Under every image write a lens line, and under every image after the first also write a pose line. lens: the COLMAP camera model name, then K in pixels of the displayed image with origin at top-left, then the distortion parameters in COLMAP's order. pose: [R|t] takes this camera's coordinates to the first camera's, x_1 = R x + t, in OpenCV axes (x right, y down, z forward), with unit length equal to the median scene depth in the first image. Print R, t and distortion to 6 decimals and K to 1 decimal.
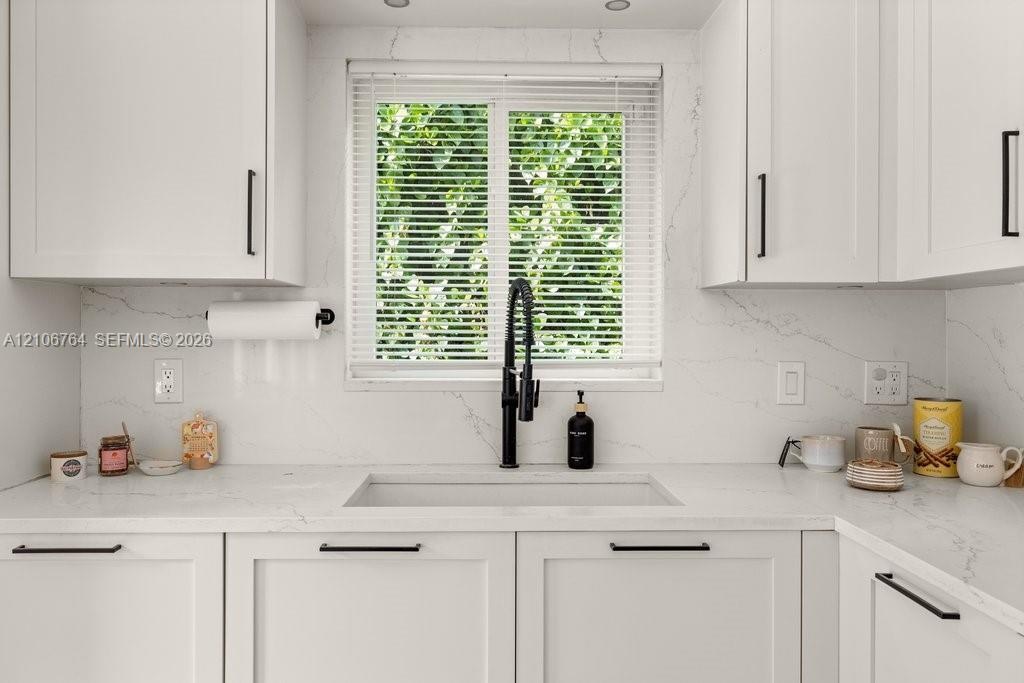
lens RADIAL K [[768.3, 0, 517.4], [0, 768.3, 338.5], [0, 0, 1]] dist [-0.002969, 0.002008]
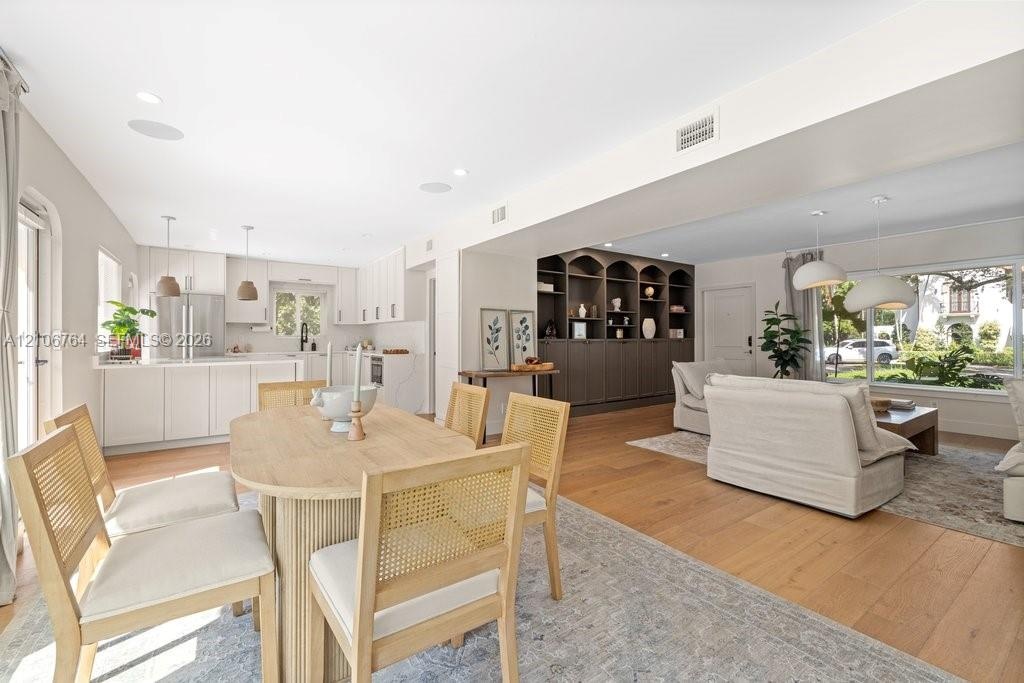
lens RADIAL K [[421.3, 0, 504.2], [0, 421.3, 335.1], [0, 0, 1]] dist [-0.002081, 0.000132]
pose [[0.846715, -0.001467, 0.532045, -0.474899], [0.006057, 0.999958, -0.006883, 0.066954], [-0.532012, 0.009051, 0.846688, -3.060193]]
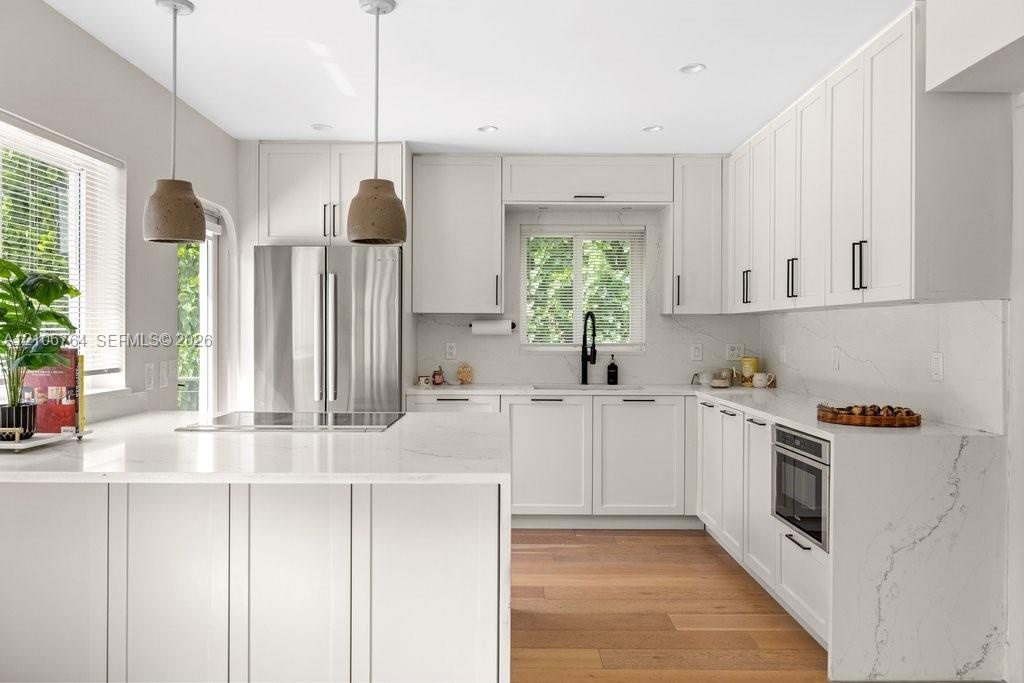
lens RADIAL K [[768.3, 0, 506.0], [0, 768.3, 337.7], [0, 0, 1]] dist [-0.002969, 0.002008]
pose [[0.998970, 0.000623, -0.045377, -0.158048], [-0.000493, 0.999996, 0.002880, 0.004664], [0.045379, -0.002854, 0.998966, -1.591466]]
